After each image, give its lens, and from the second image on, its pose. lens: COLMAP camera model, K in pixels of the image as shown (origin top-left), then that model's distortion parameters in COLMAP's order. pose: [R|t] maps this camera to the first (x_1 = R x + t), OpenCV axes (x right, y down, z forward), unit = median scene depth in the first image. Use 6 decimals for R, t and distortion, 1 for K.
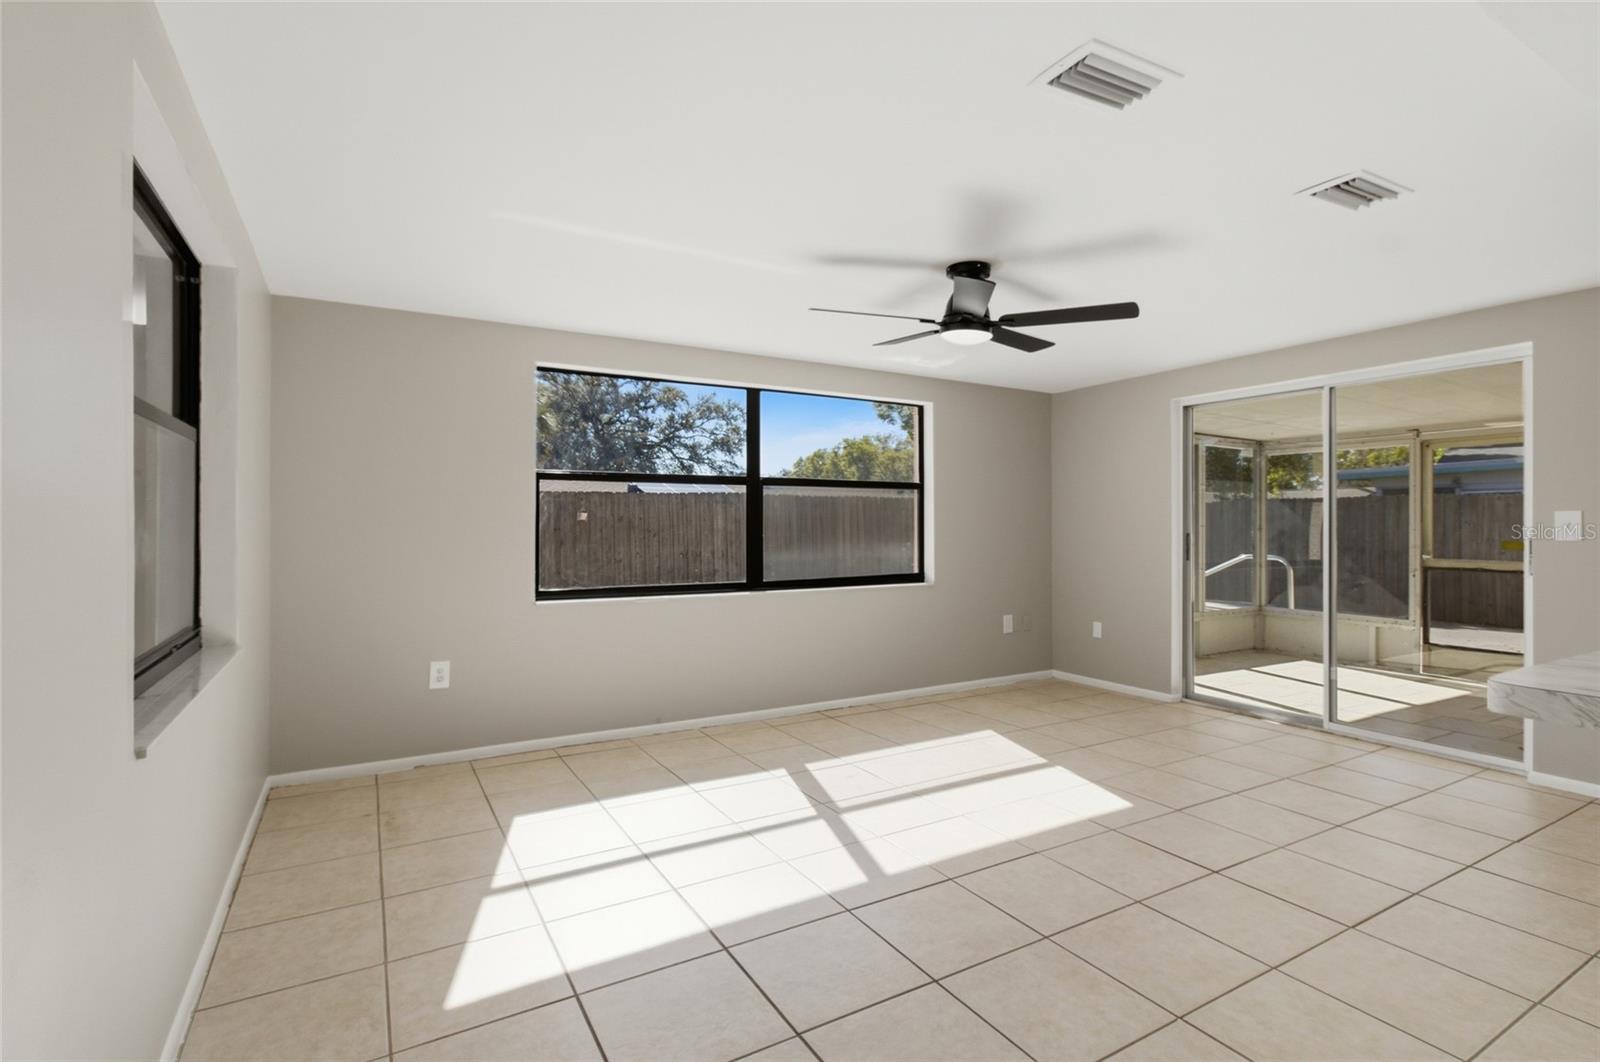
lens RADIAL K [[760.7, 0, 808.8], [0, 760.7, 538.4], [0, 0, 1]] dist [-0.011546, 0.001756]
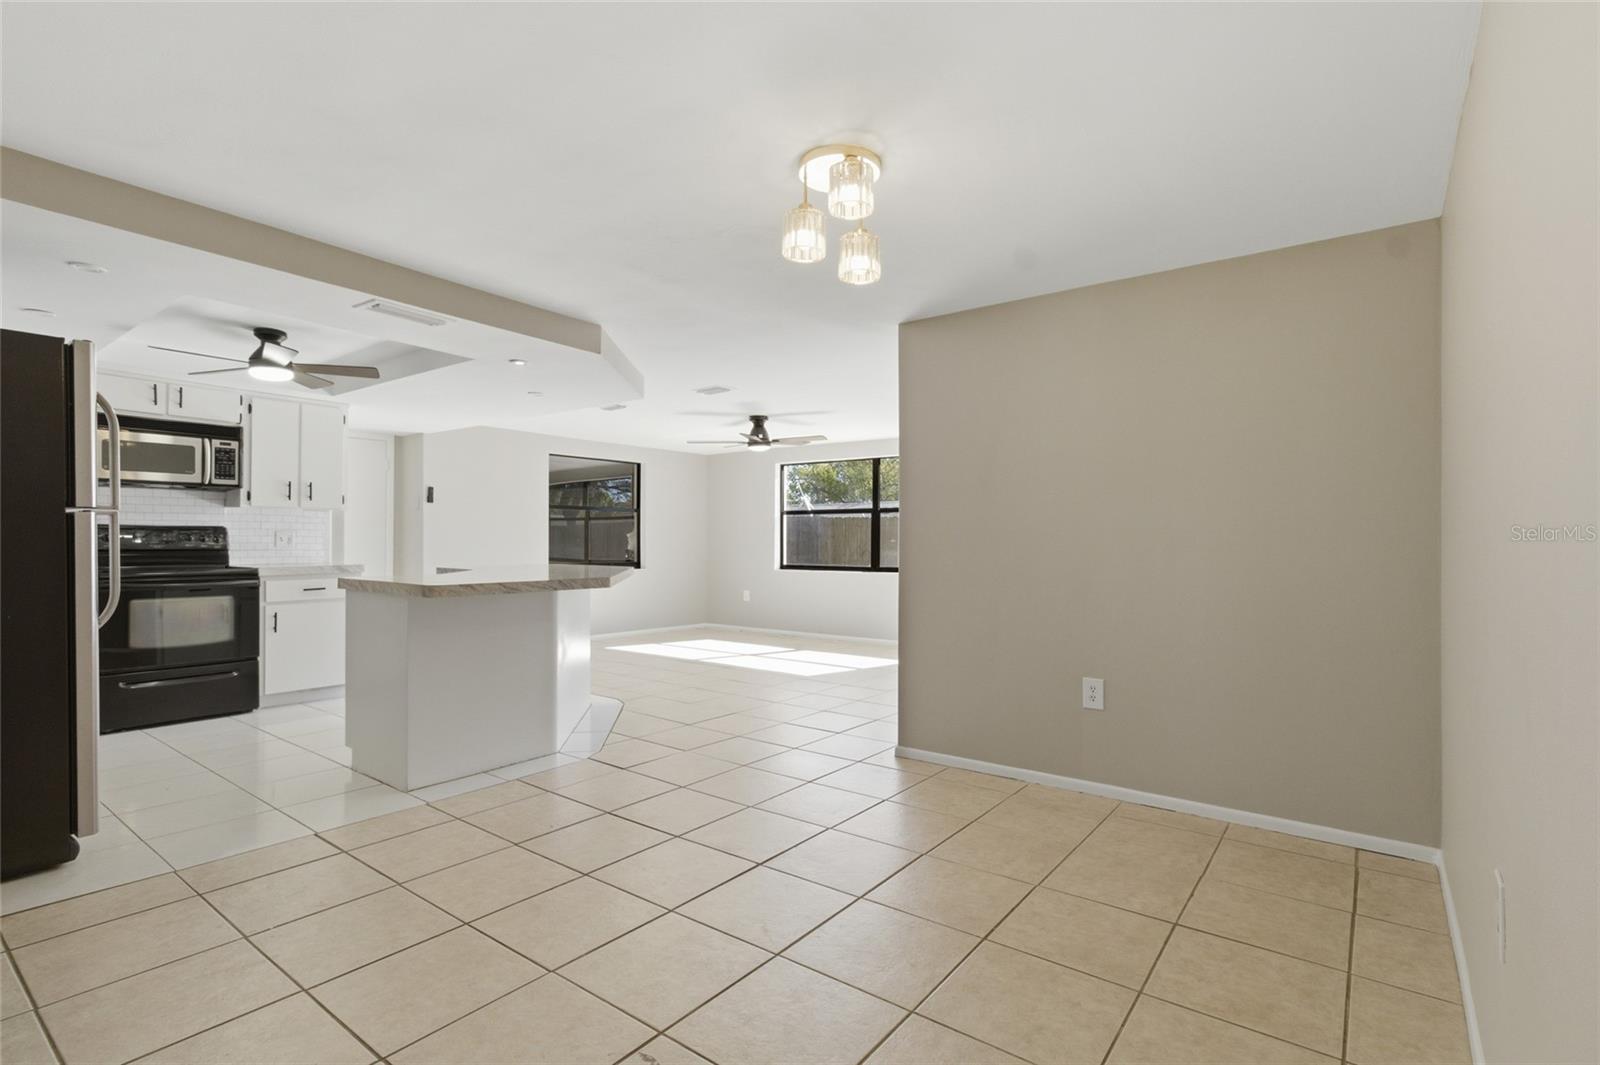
lens RADIAL K [[752.4, 0, 808.8], [0, 752.4, 533.2], [0, 0, 1]] dist [-0.034442, 0.026328]
pose [[0.377585, -0.012285, -0.925893, 1.497006], [-0.019912, 0.999573, -0.021382, 0.019438], [0.925761, 0.026510, 0.377179, 0.195792]]
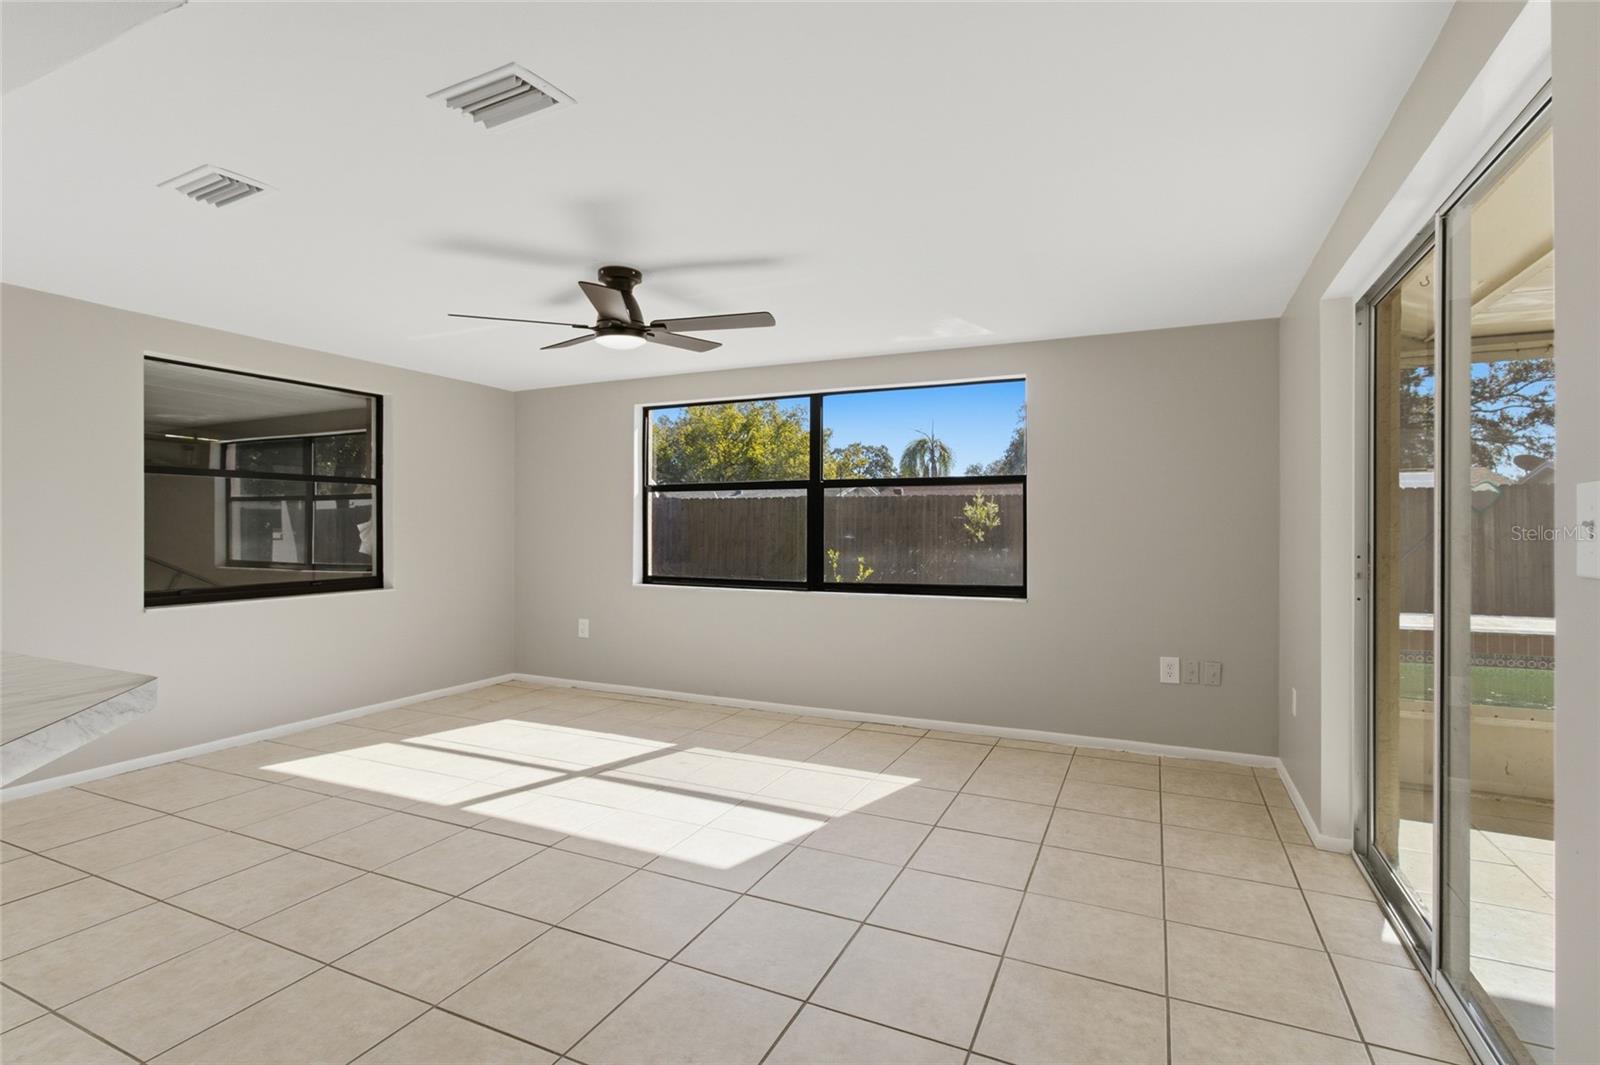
lens RADIAL K [[760.7, 0, 808.8], [0, 760.7, 539.9], [0, 0, 1]] dist [-0.011546, 0.001756]
pose [[0.571498, 0.014568, -0.820474, 0.771626], [-0.016076, 0.999849, 0.006555, -0.006429], [0.820446, 0.009444, 0.571646, 0.404323]]
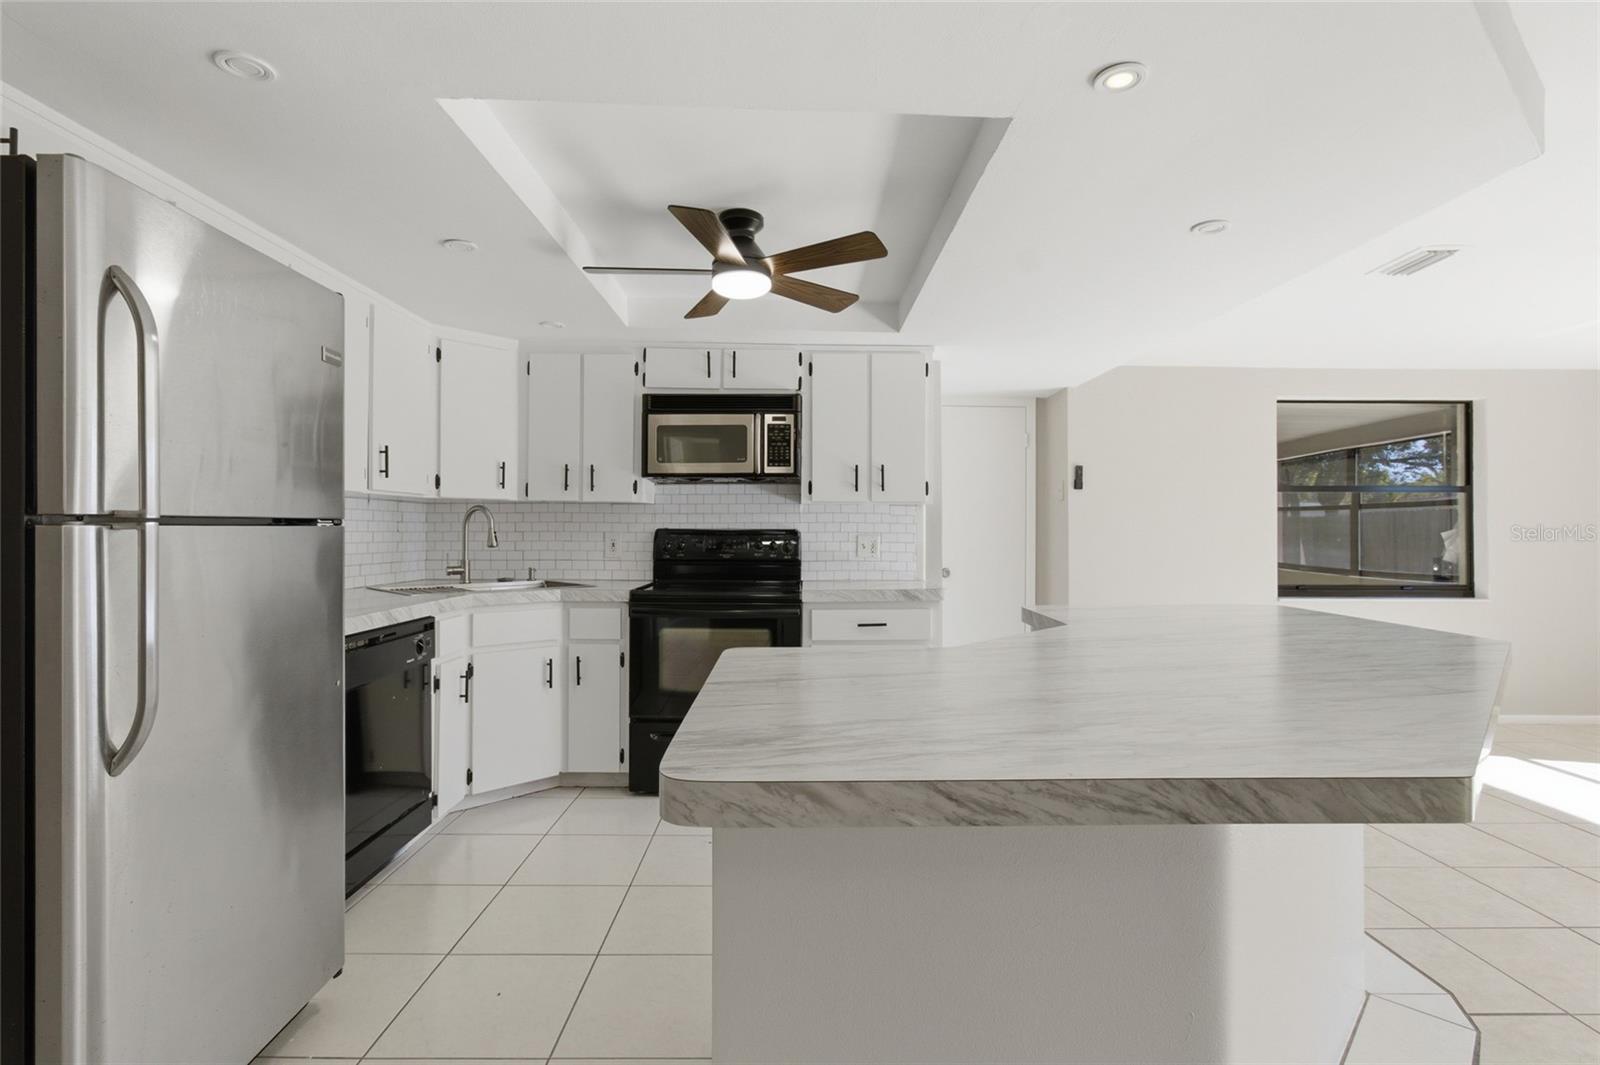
lens RADIAL K [[767.3, 0, 804.7], [0, 767.3, 519.6], [0, 0, 1]] dist [-0.052817, 0.045372]
pose [[-0.506134, -0.017684, -0.862273, 0.918248], [-0.021711, 0.999734, -0.007759, -0.000997], [0.862181, 0.014794, -0.506384, 0.255007]]
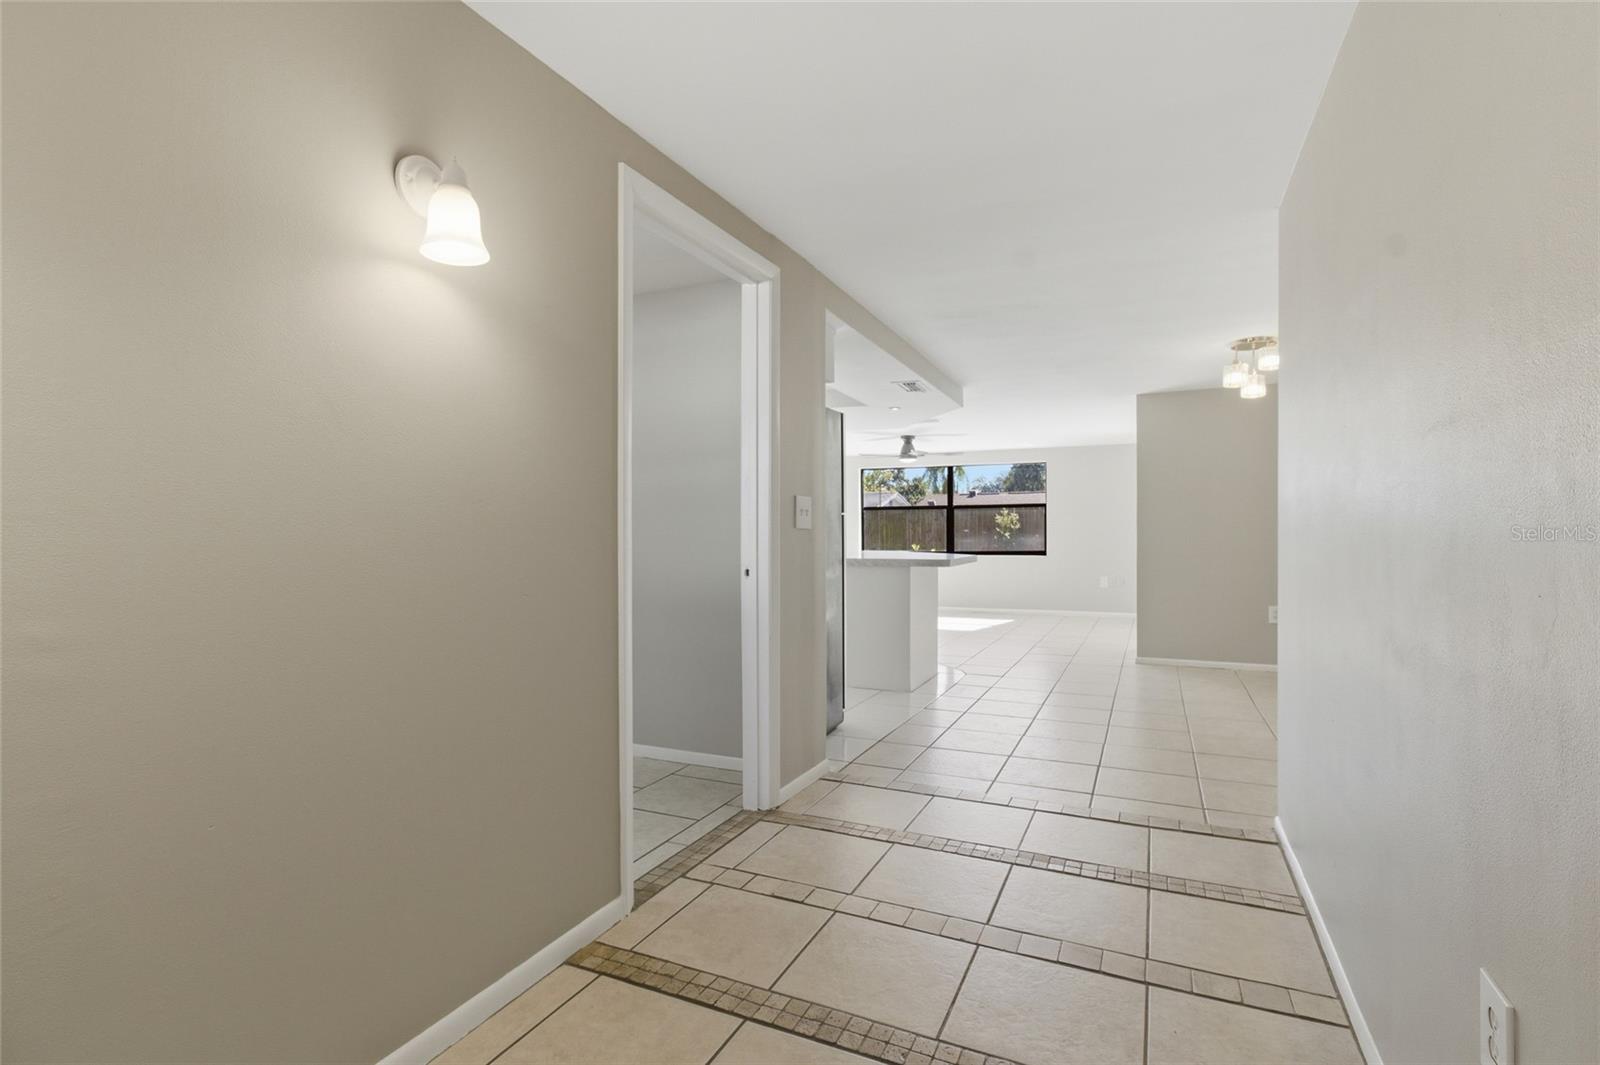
lens RADIAL K [[738.6, 0, 837.5], [0, 738.6, 532.7], [0, 0, 1]] dist [-0.013469, 0.000235]
pose [[0.590558, -0.002634, -0.806991, 1.517820], [-0.013730, 0.999817, -0.013310, 0.036441], [0.806878, 0.018941, 0.590414, -0.580694]]
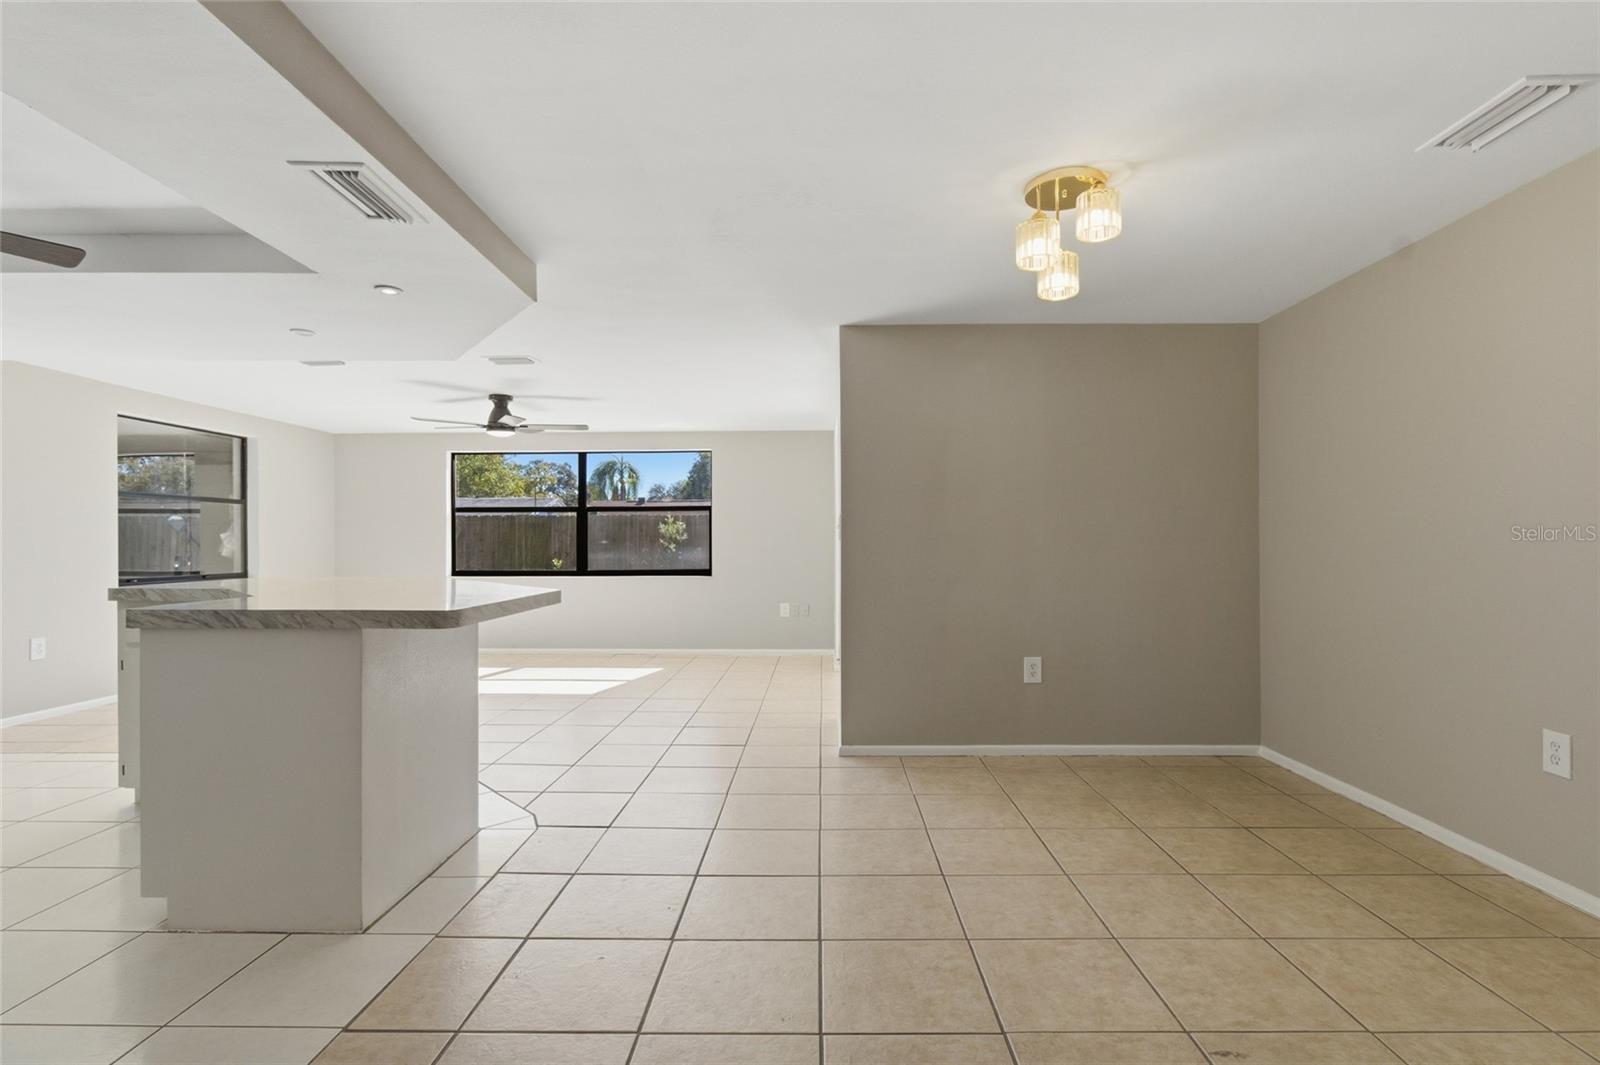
lens RADIAL K [[752.4, 0, 808.8], [0, 752.4, 533.2], [0, 0, 1]] dist [-0.034442, 0.026328]
pose [[0.851954, -0.010643, -0.523509, 1.188676], [-0.007151, 0.999464, -0.031956, 0.024932], [0.523568, 0.030969, 0.851421, -0.117456]]
